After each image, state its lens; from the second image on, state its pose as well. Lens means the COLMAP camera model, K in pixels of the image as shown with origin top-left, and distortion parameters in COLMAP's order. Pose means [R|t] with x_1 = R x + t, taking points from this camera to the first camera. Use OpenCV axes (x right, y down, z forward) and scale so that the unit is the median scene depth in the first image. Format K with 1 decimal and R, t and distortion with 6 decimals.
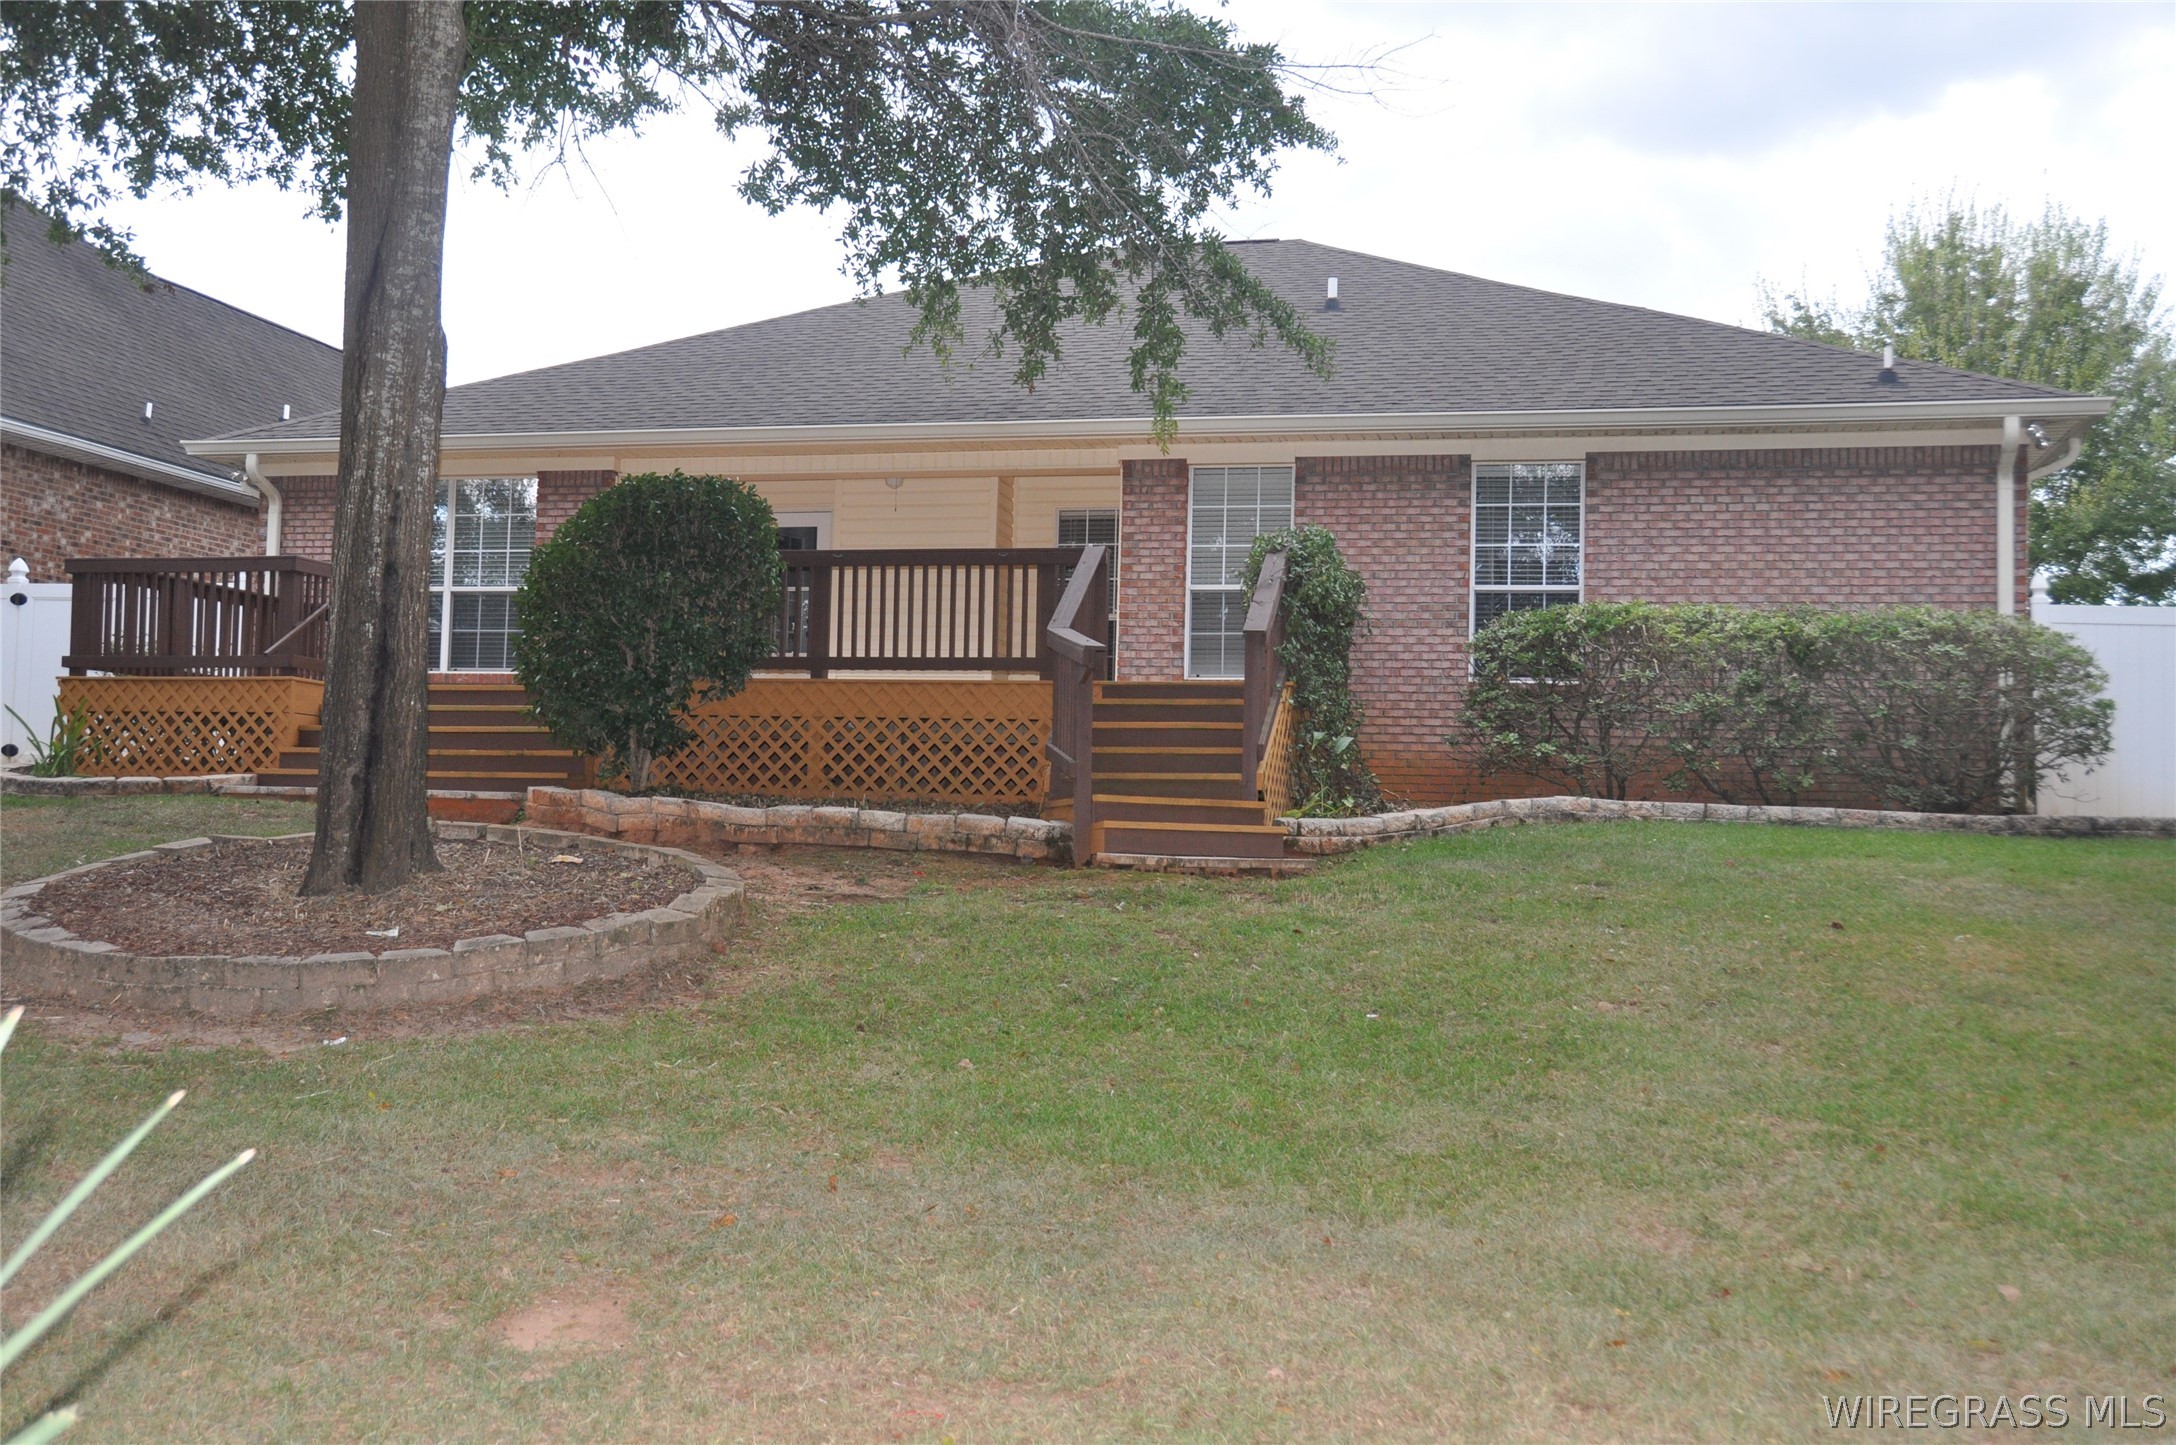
lens RADIAL K [[2156.1, 0, 1081.5], [0, 2156.1, 724.3], [0, 0, 1]] dist [-0.012255, 0.000000]
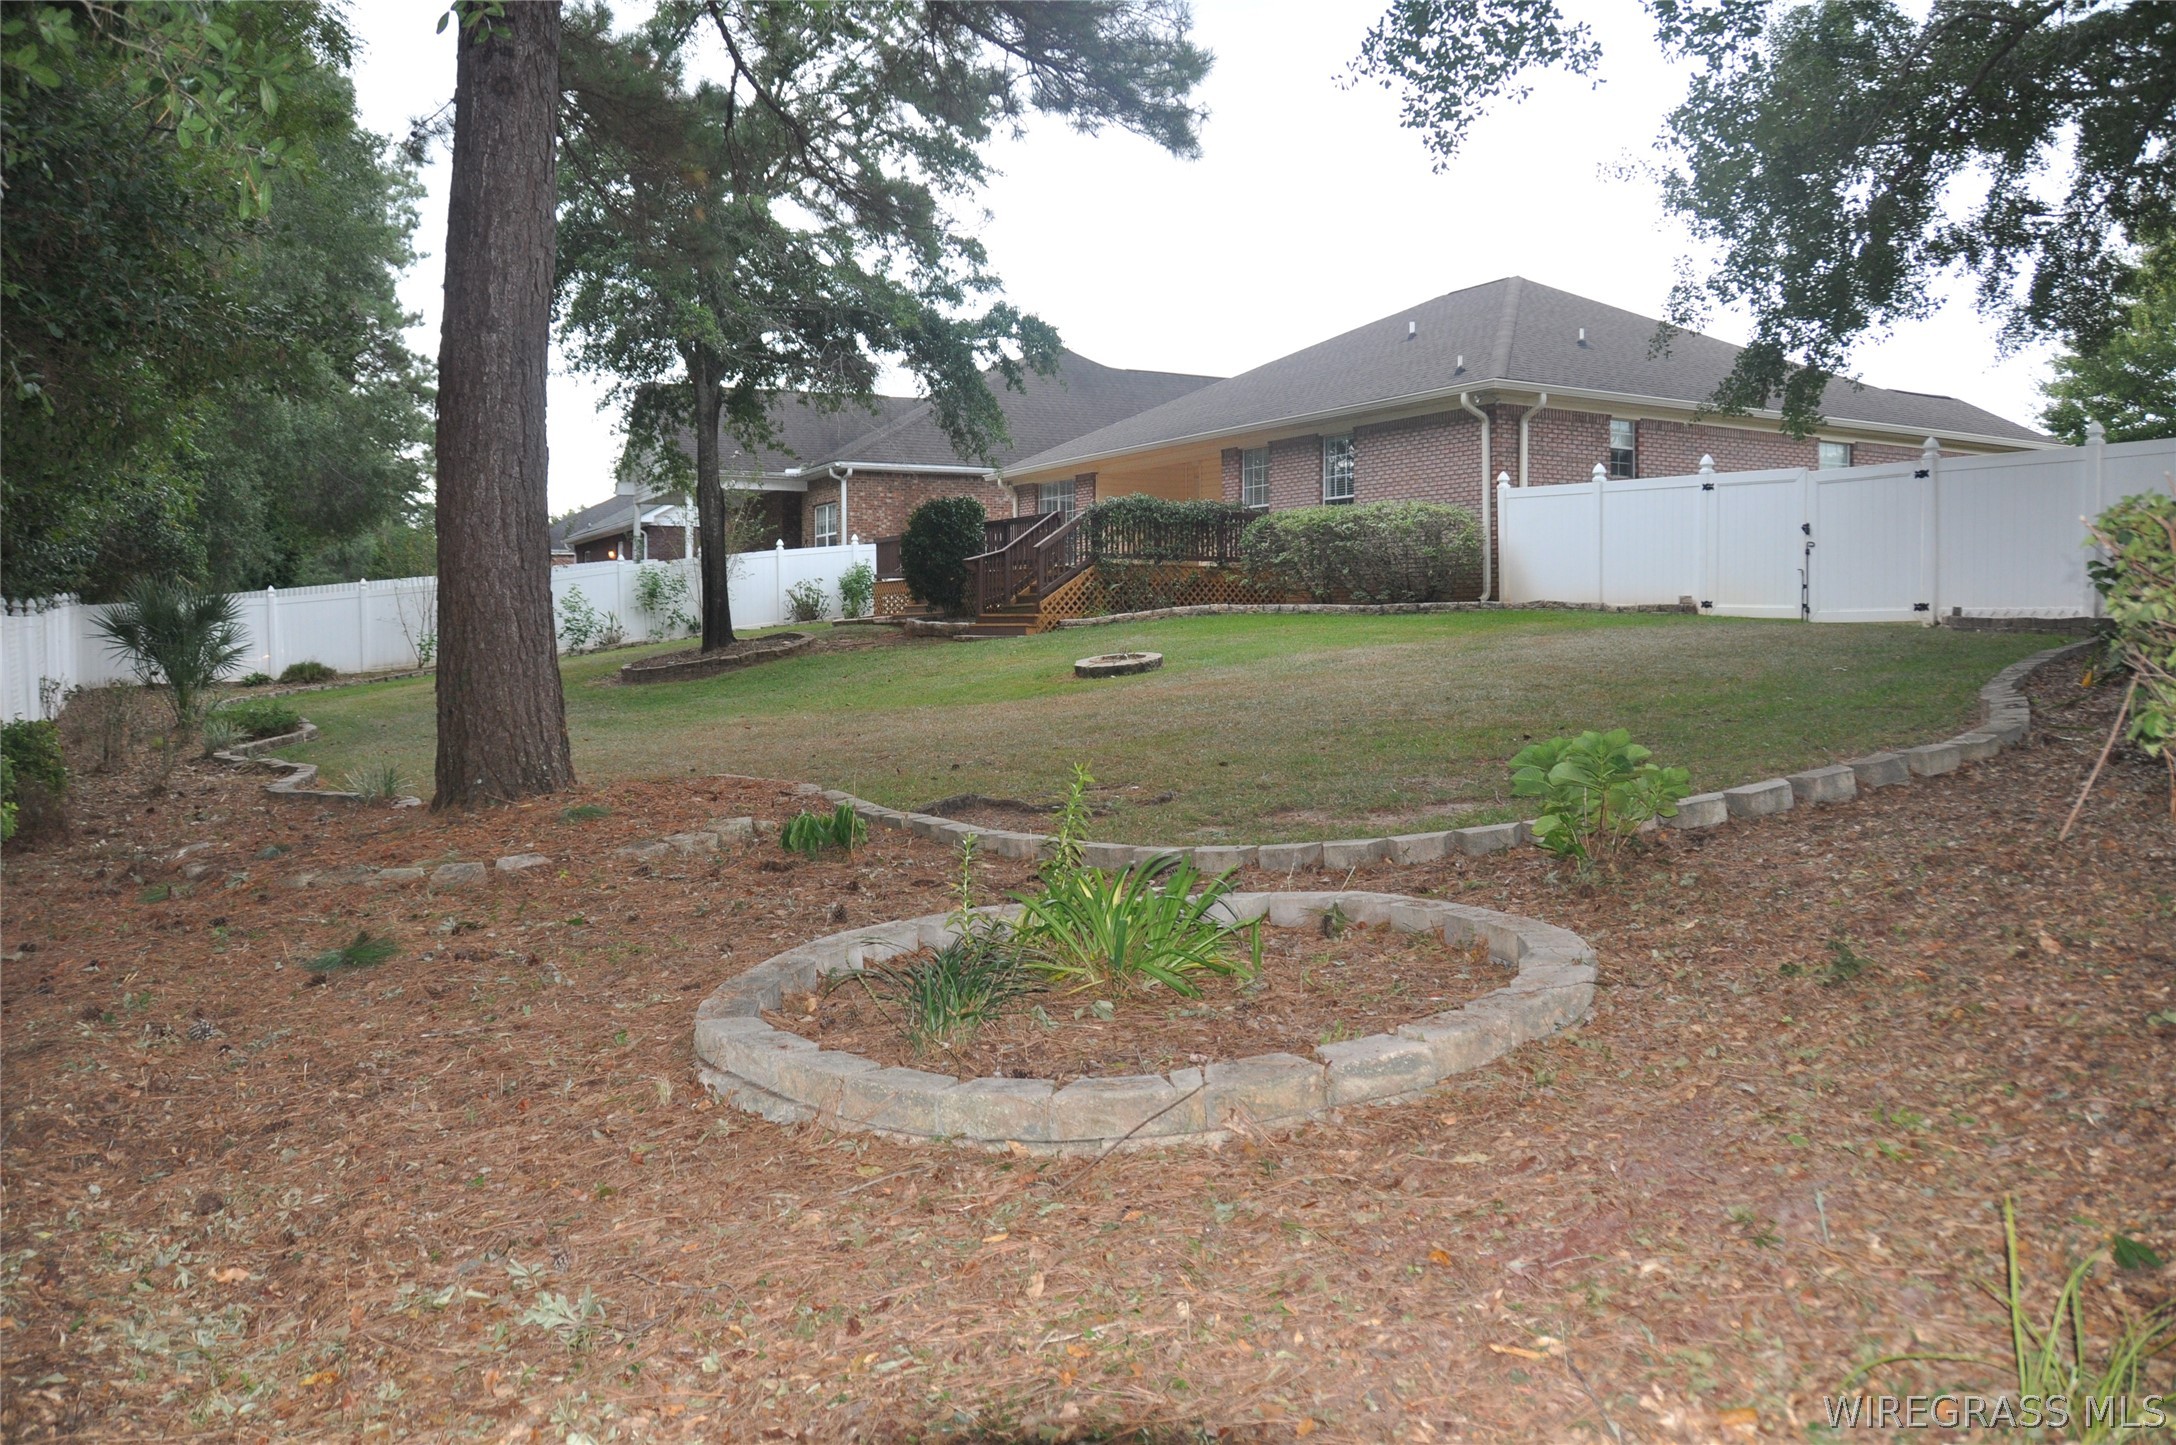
lens RADIAL K [[1682.5, 0, 1096.1], [0, 1682.5, 729.6], [0, 0, 1]] dist [-0.132485, 0.076534]
pose [[0.681296, 0.012553, -0.731900, 1.191077], [0.061574, 0.995327, 0.074388, 0.021658], [0.729414, -0.095746, 0.677339, -0.238828]]
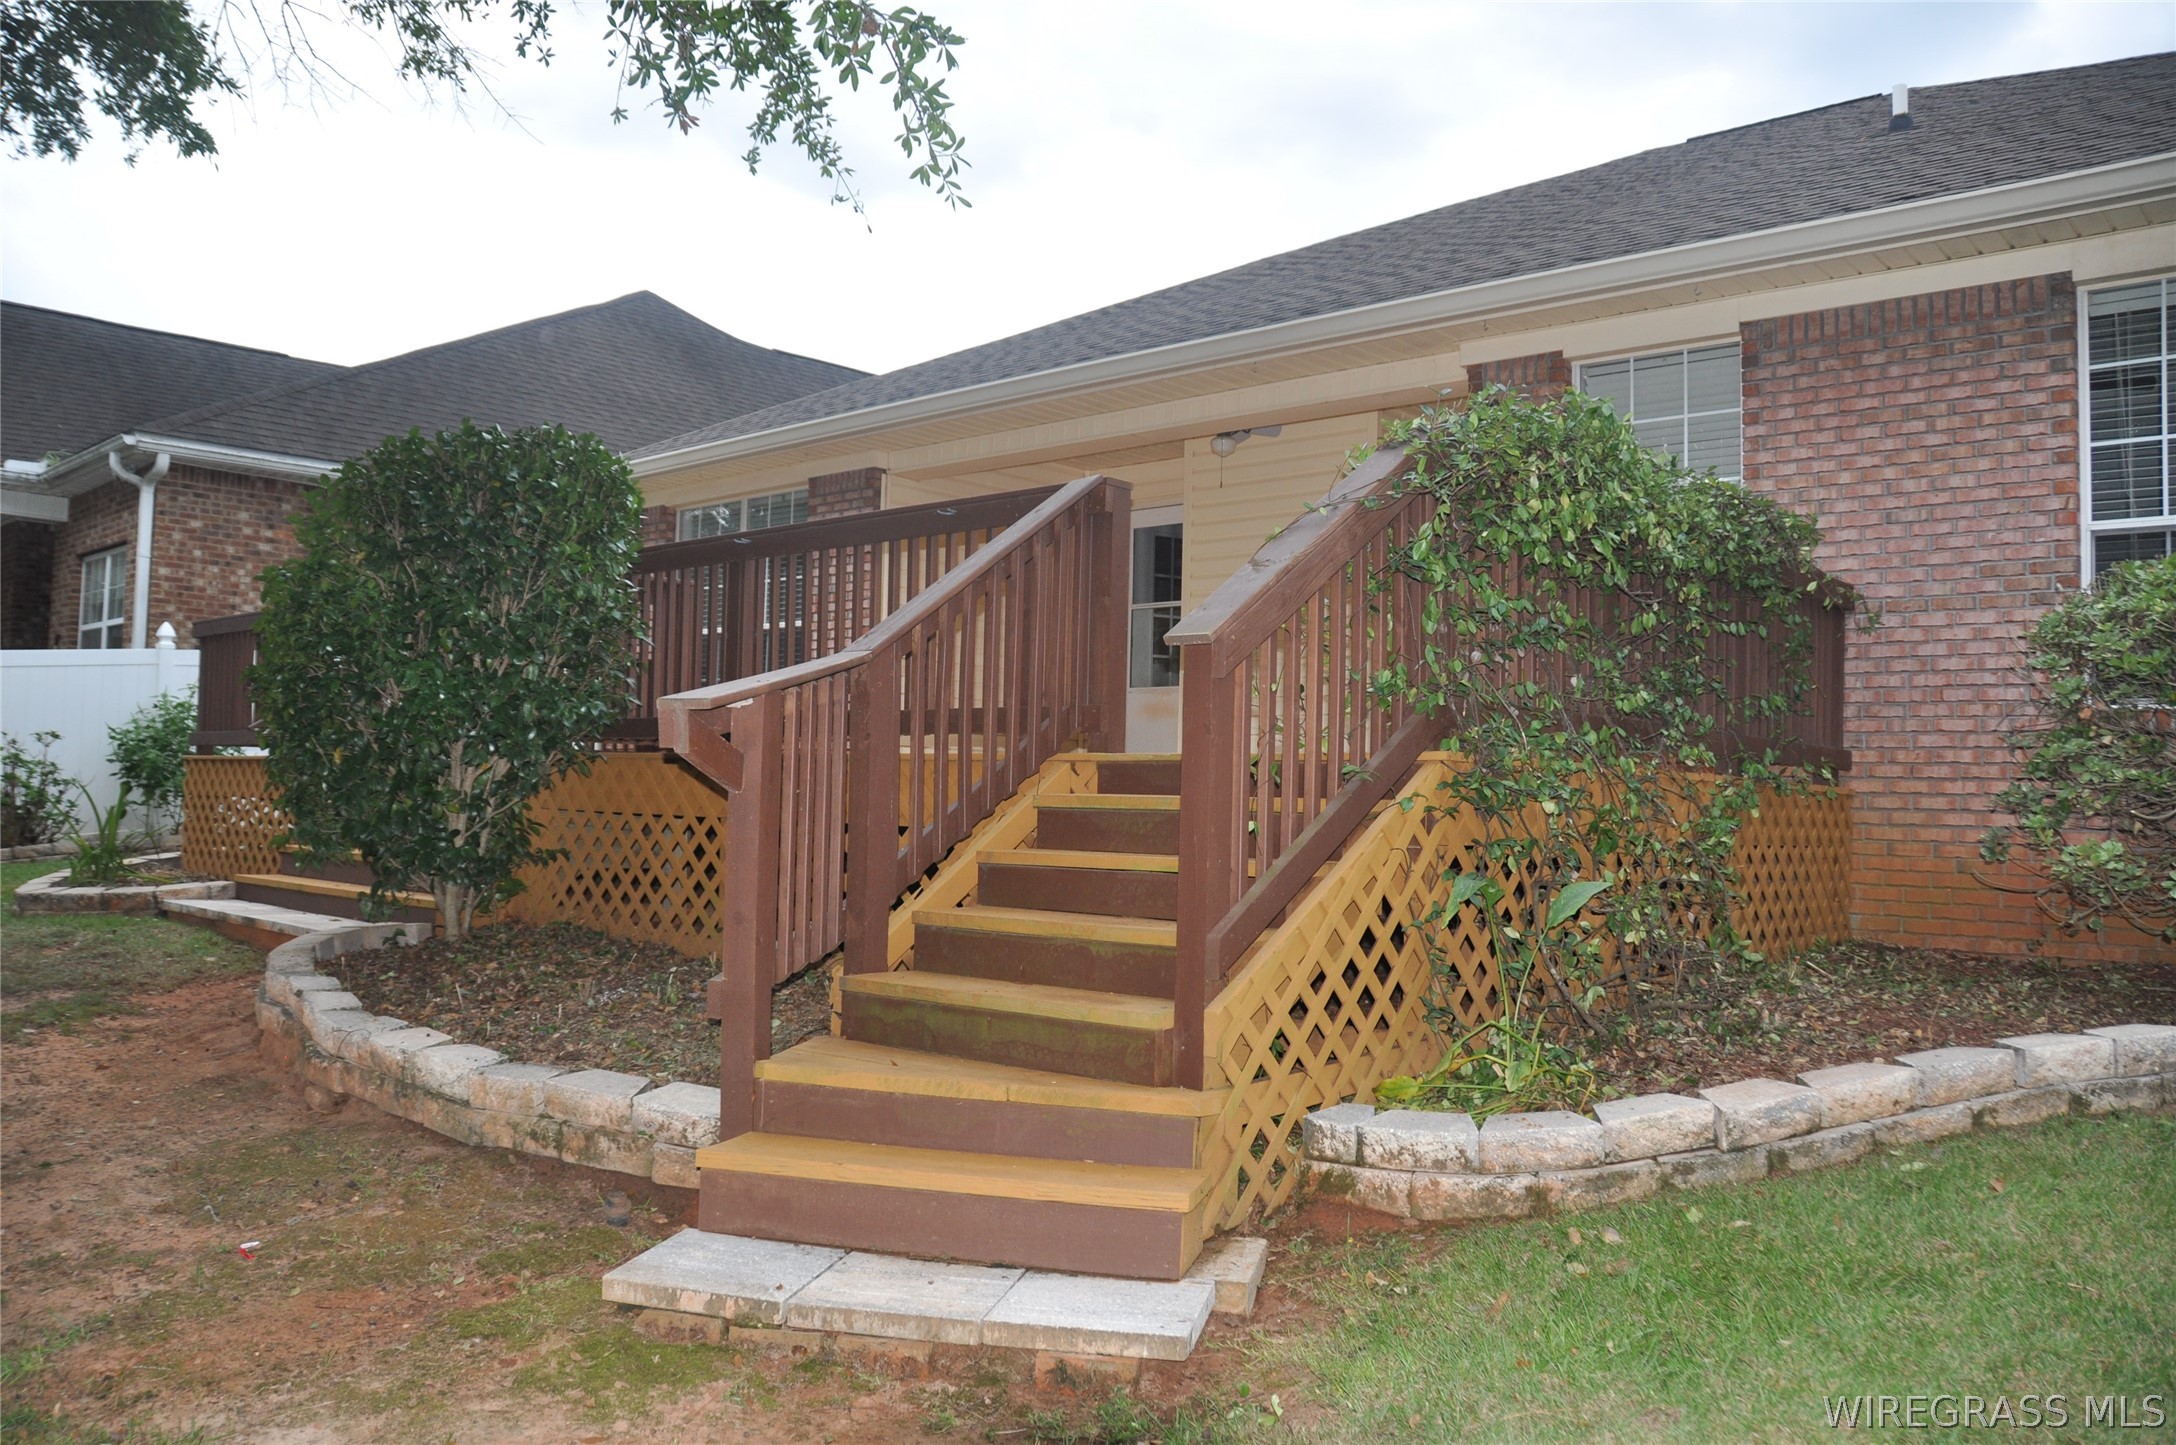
lens RADIAL K [[1682.5, 0, 1070.0], [0, 1682.5, 723.2], [0, 0, 1]] dist [-0.132485, 0.076534]
pose [[0.877681, -0.026210, -0.478528, 0.151857], [0.026133, 0.999635, -0.006821, -0.020032], [0.478532, -0.006519, 0.878046, 0.545546]]
